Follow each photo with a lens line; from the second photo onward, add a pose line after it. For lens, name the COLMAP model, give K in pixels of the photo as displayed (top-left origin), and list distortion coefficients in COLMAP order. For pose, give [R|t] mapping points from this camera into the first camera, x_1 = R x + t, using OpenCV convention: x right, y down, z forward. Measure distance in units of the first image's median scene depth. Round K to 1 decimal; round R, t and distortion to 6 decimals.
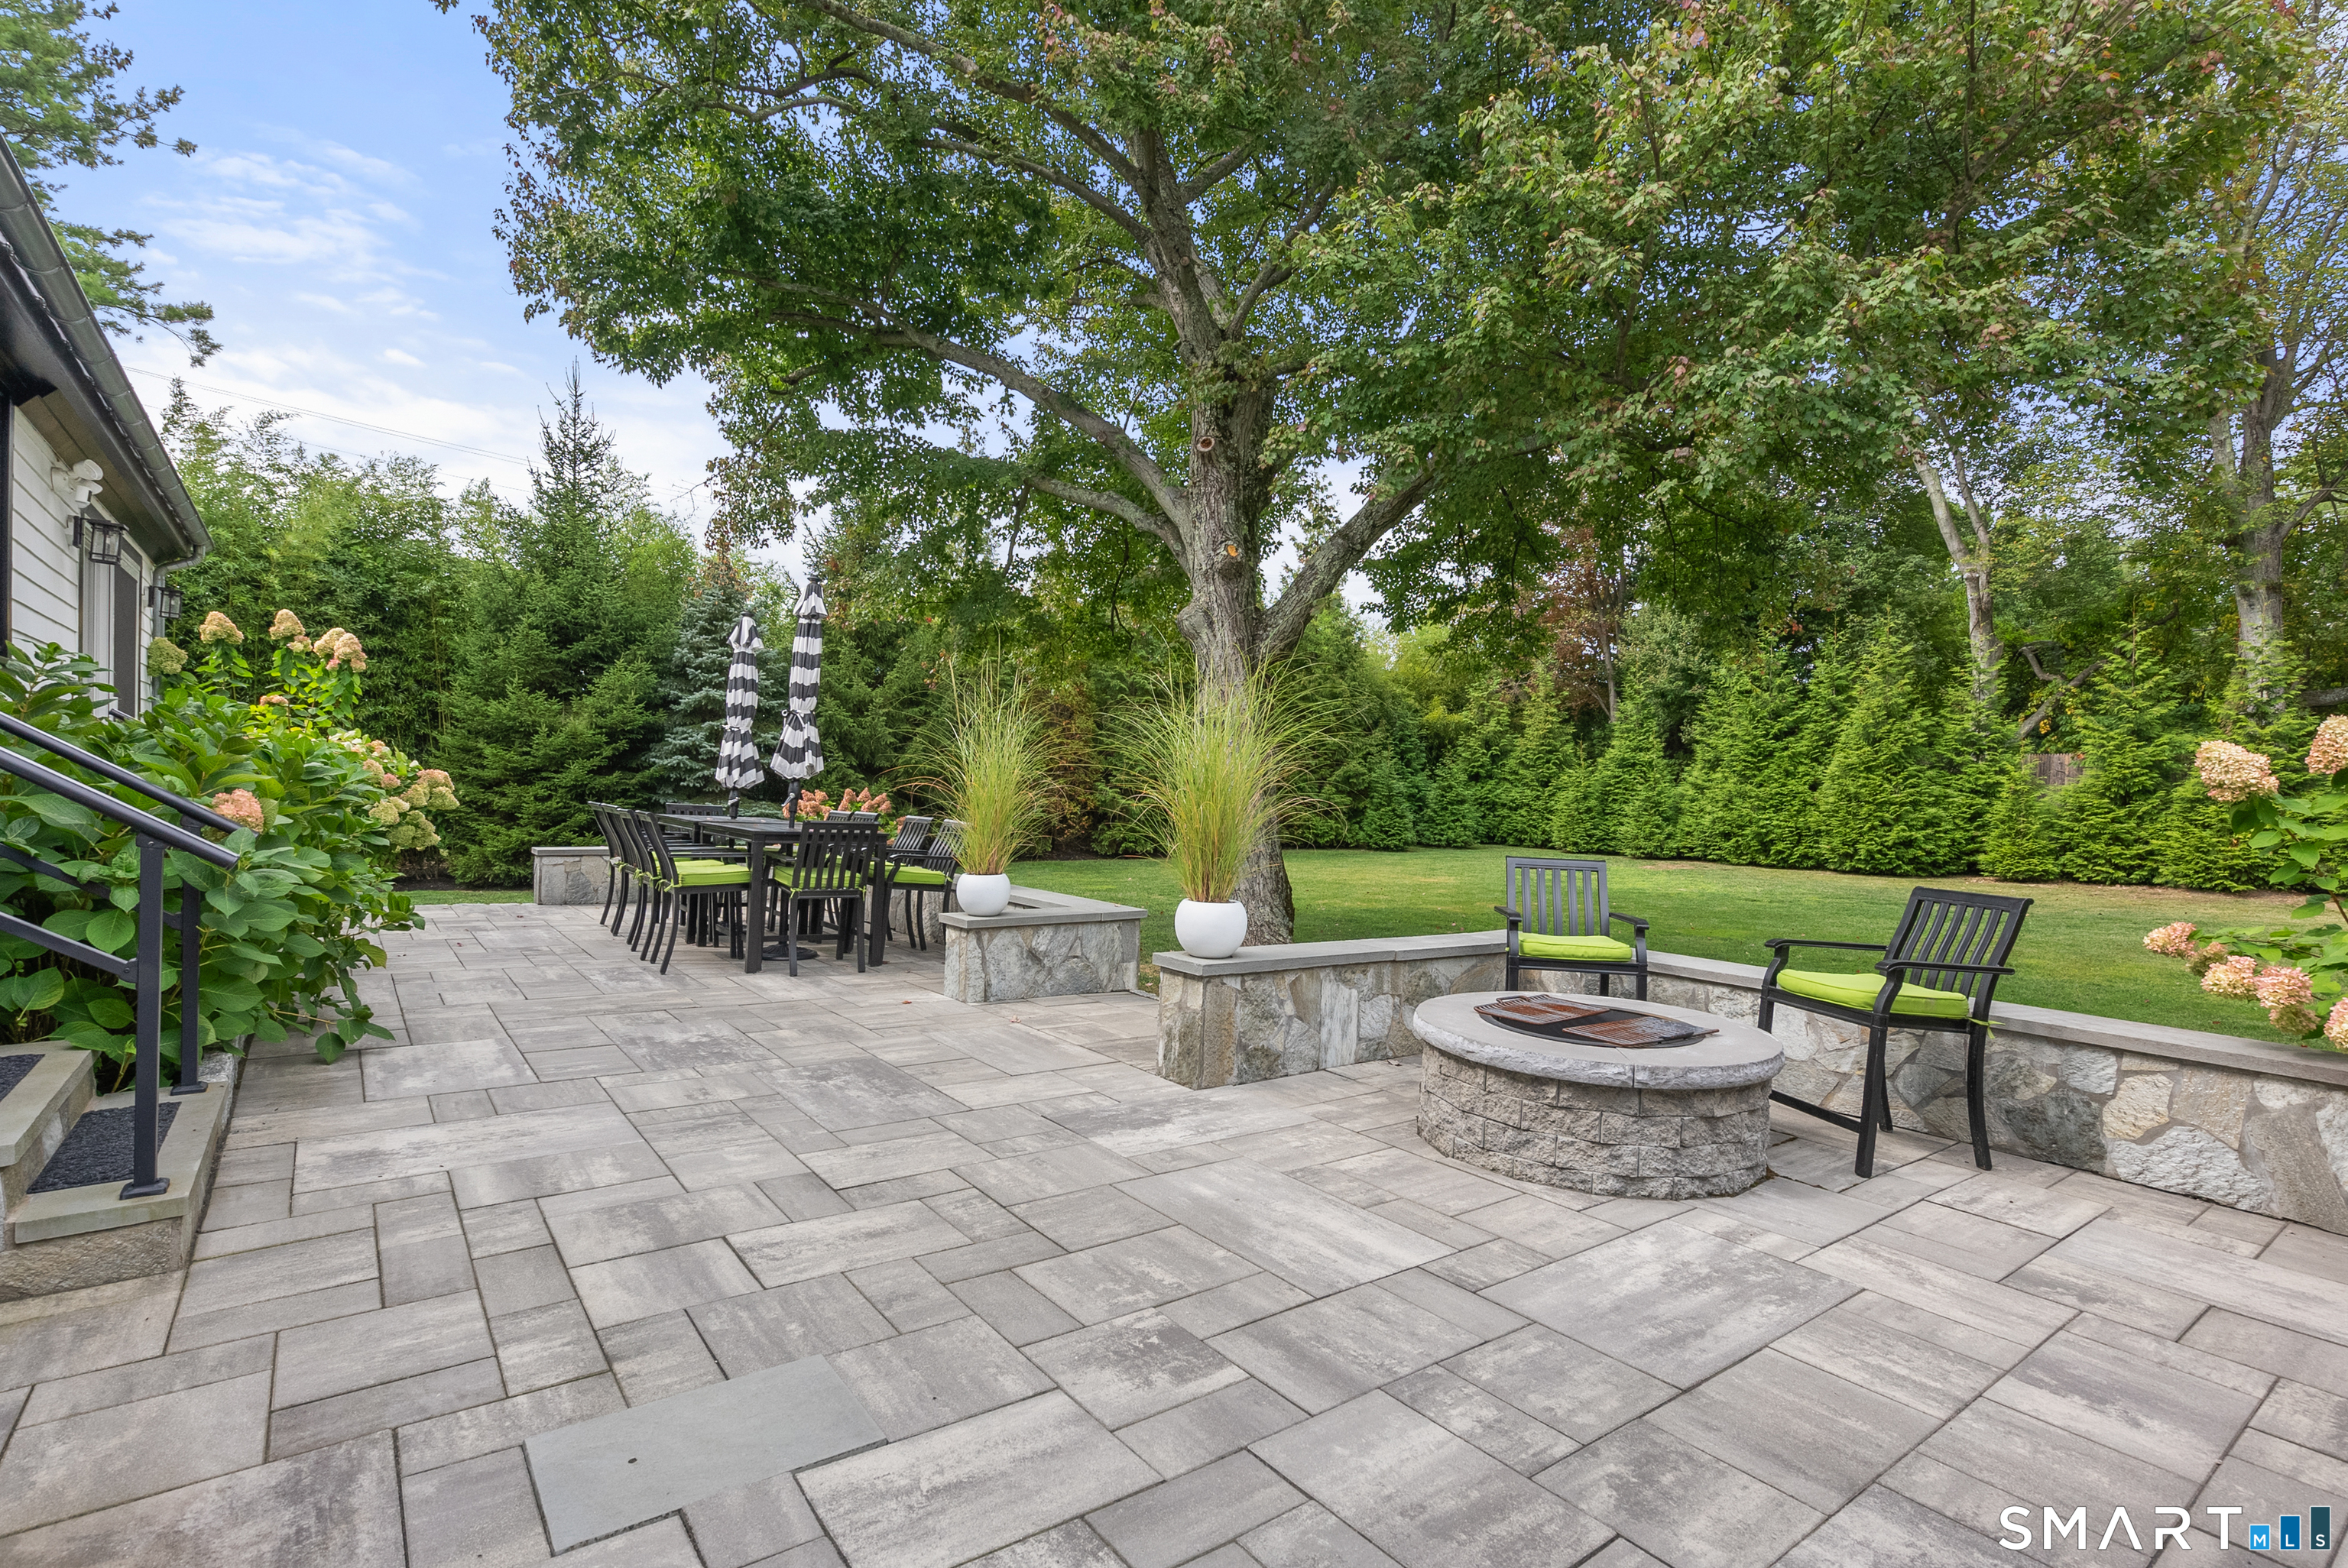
lens RADIAL K [[1097.6, 0, 1171.6], [0, 1097.6, 787.1], [0, 0, 1]] dist [-0.001374, -0.000664]
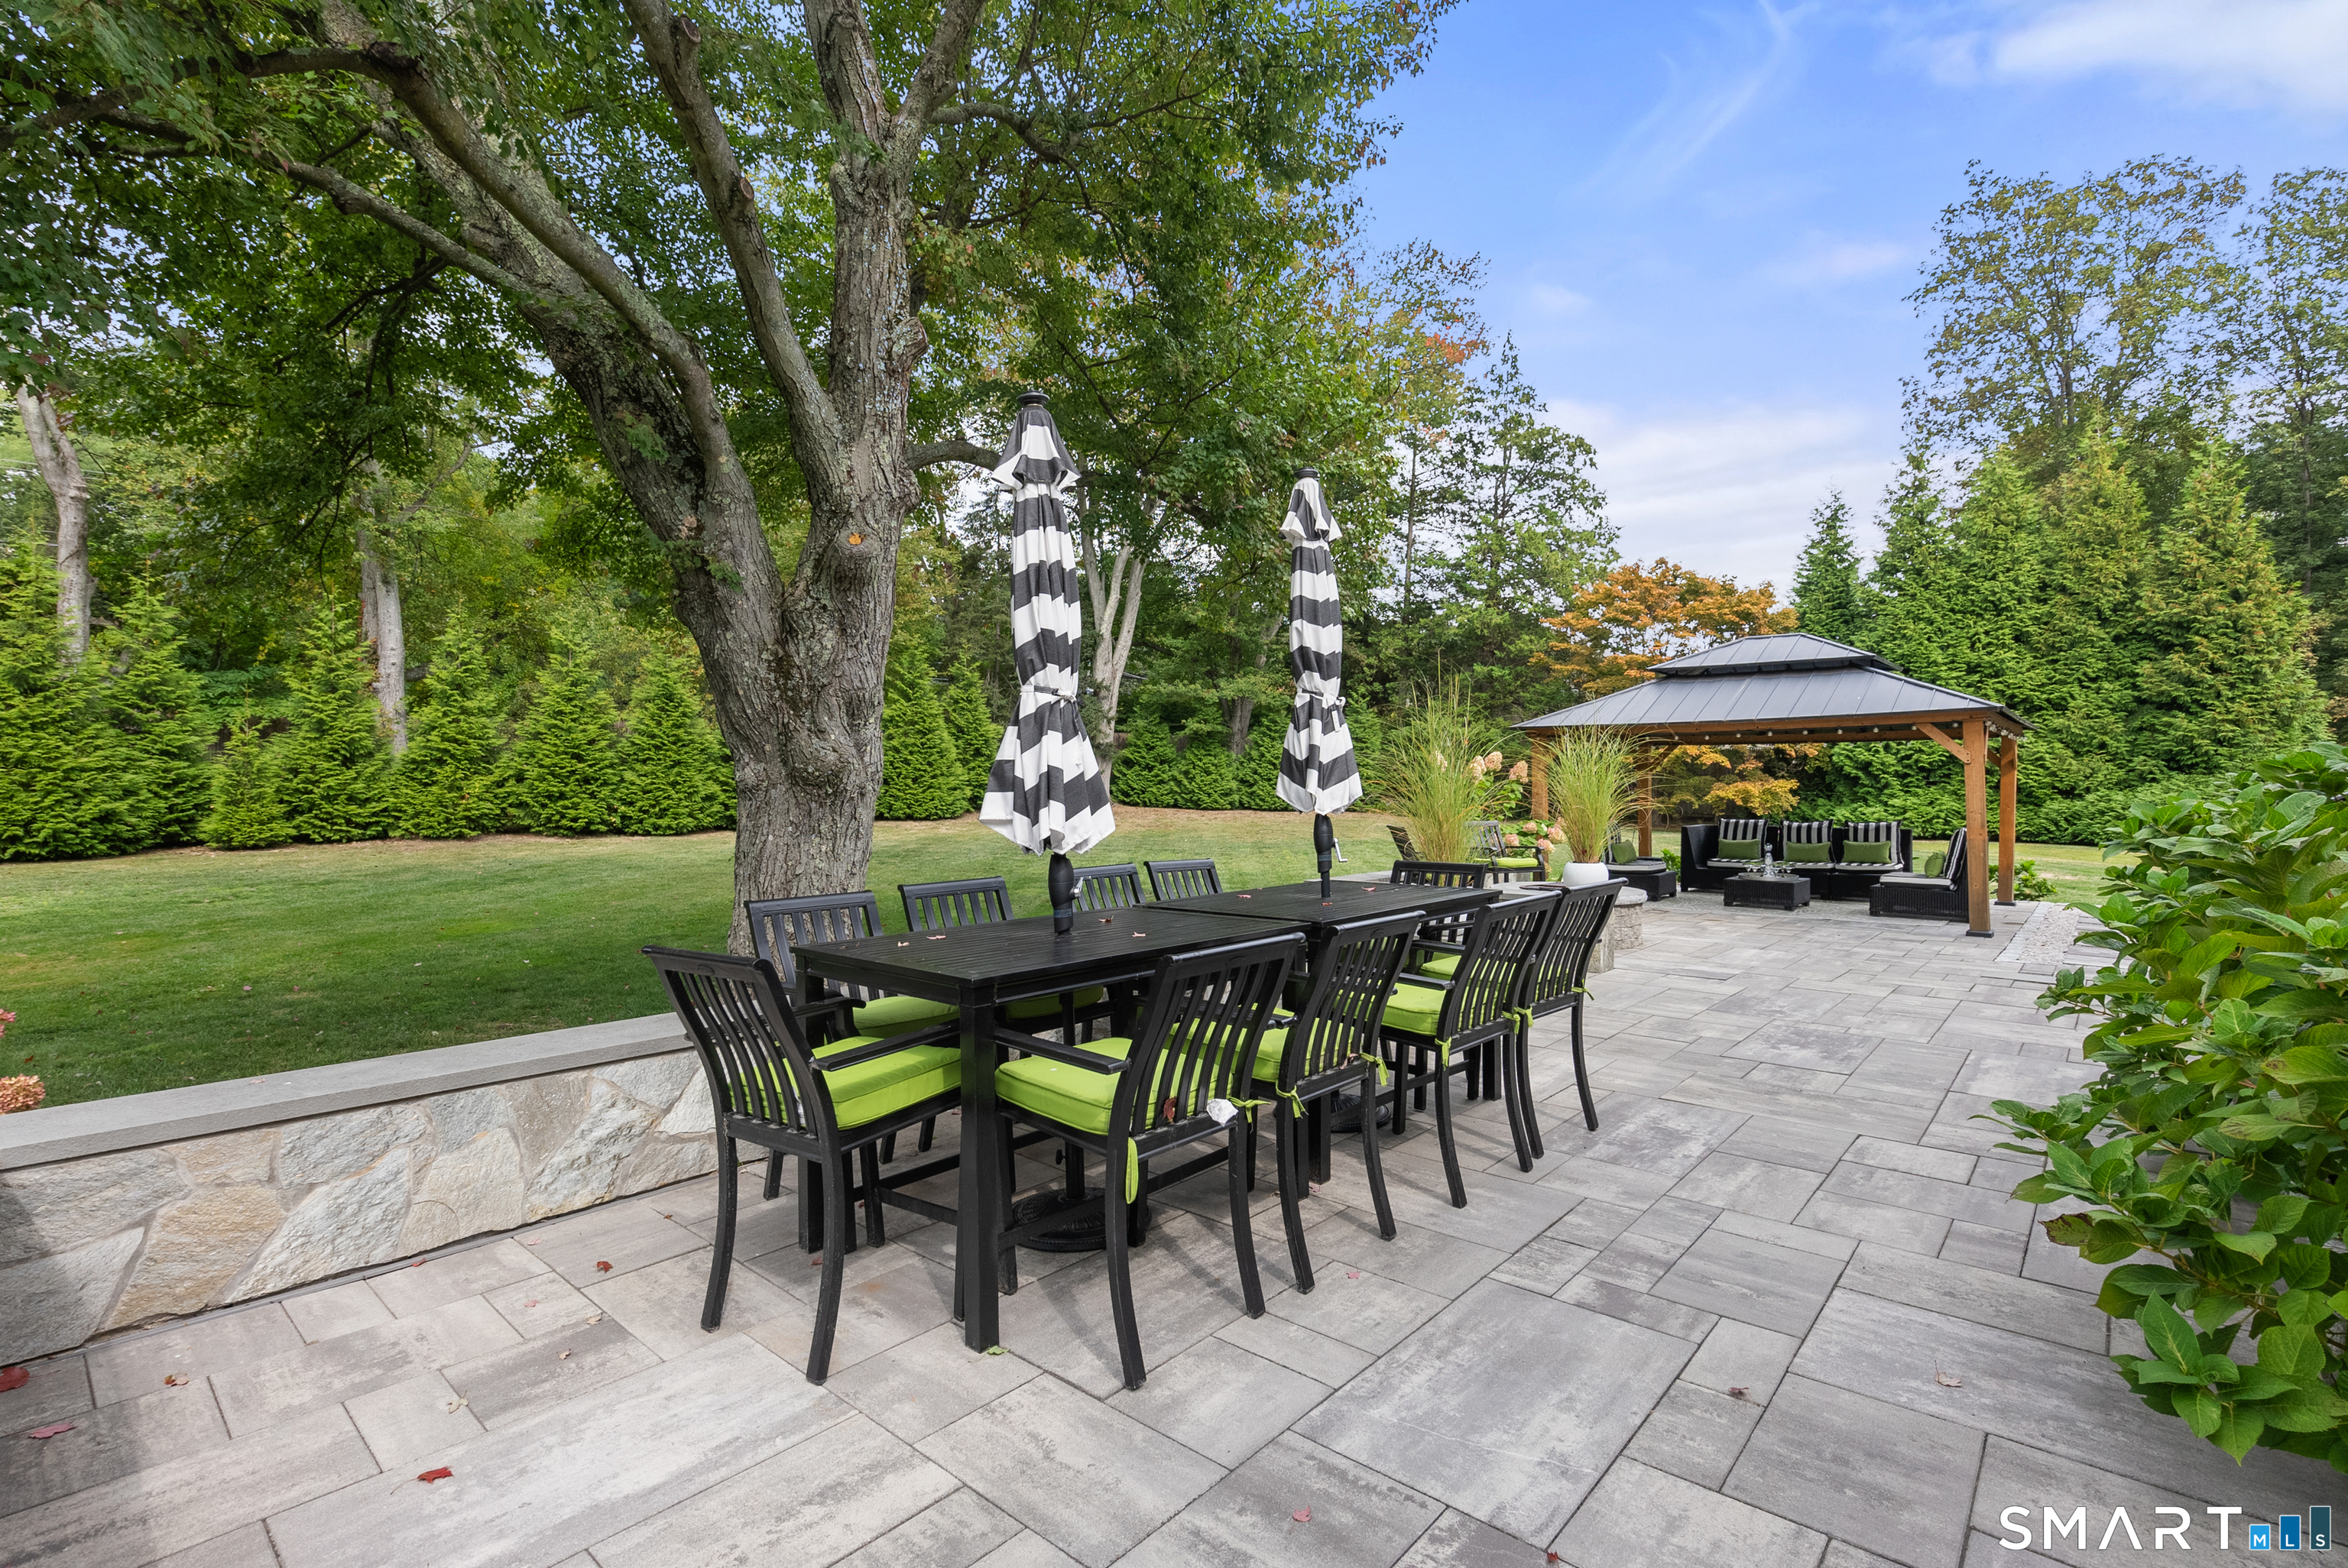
lens RADIAL K [[1097.6, 0, 1160.1], [0, 1097.6, 789.5], [0, 0, 1]] dist [-0.001374, -0.000664]
pose [[-0.188346, -0.043891, 0.981122, -1.641047], [-0.011948, 0.999029, 0.042398, -0.081031], [-0.982030, -0.003737, -0.188687, 2.197368]]
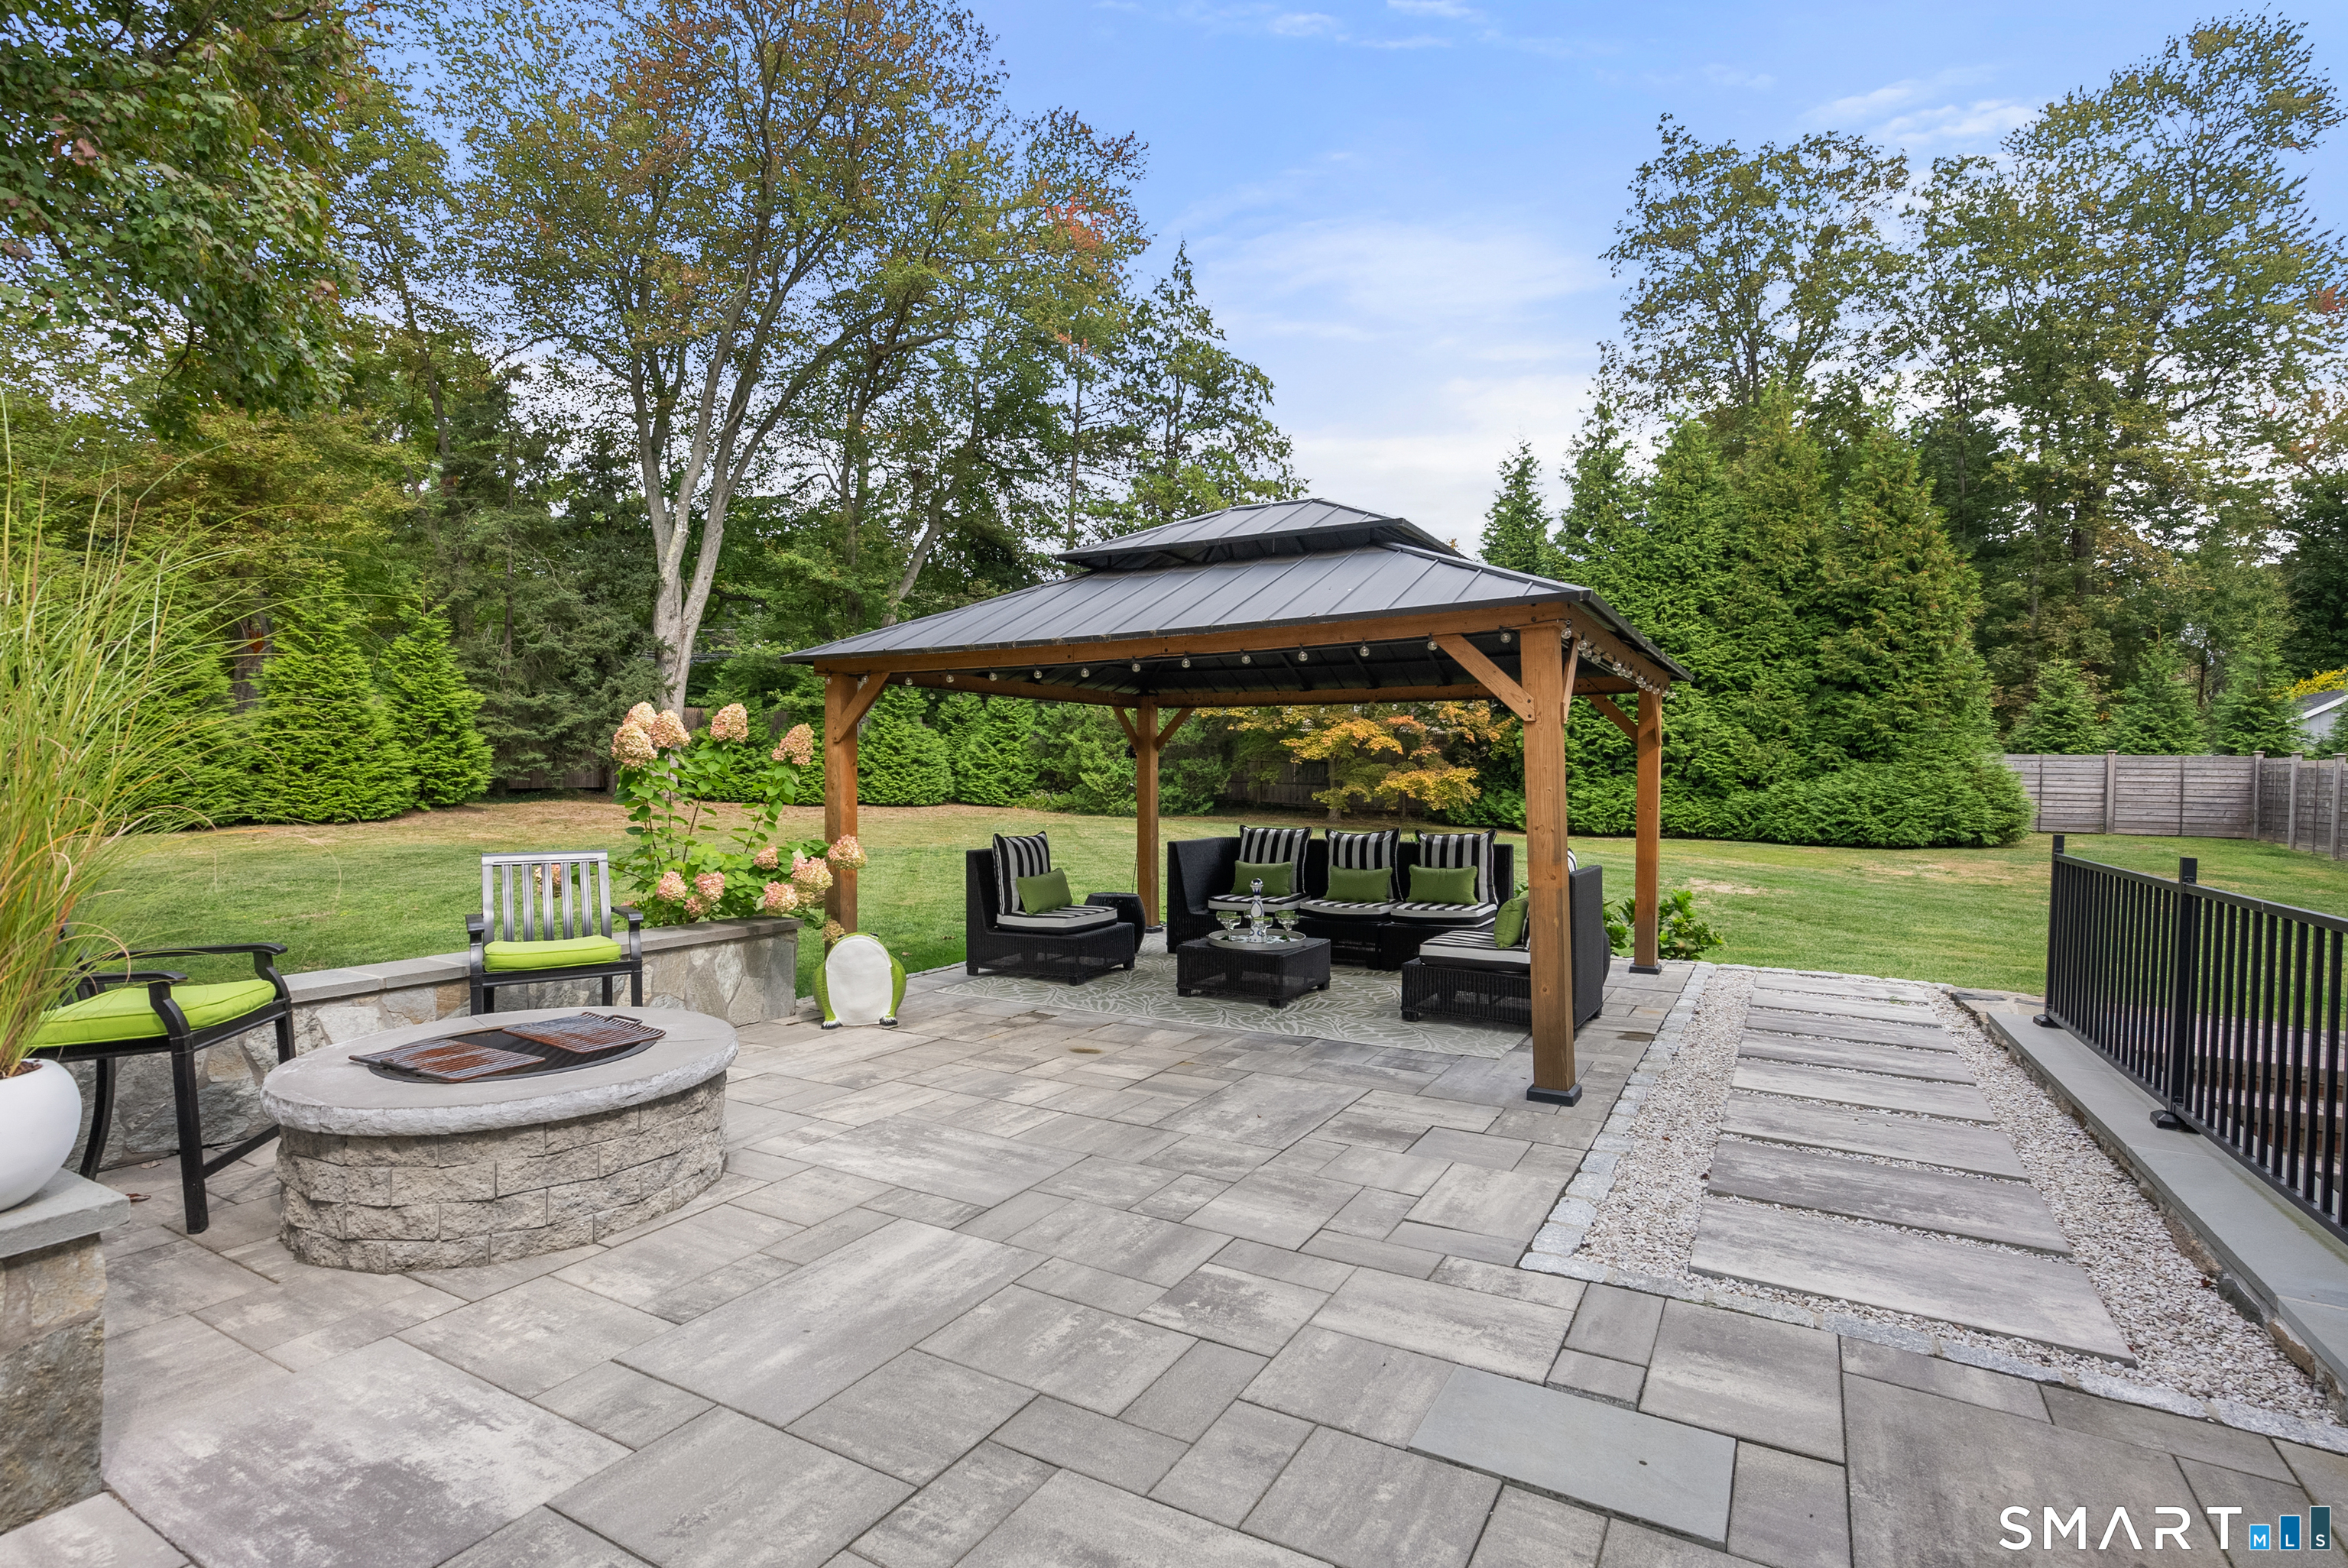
lens RADIAL K [[1097.6, 0, 1189.7], [0, 1097.6, 775.6], [0, 0, 1]] dist [-0.001374, -0.000664]
pose [[-0.391294, -0.040004, 0.919396, -0.728654], [-0.019871, 0.999189, 0.035019, -0.044529], [-0.920051, -0.004566, -0.391772, 1.046129]]
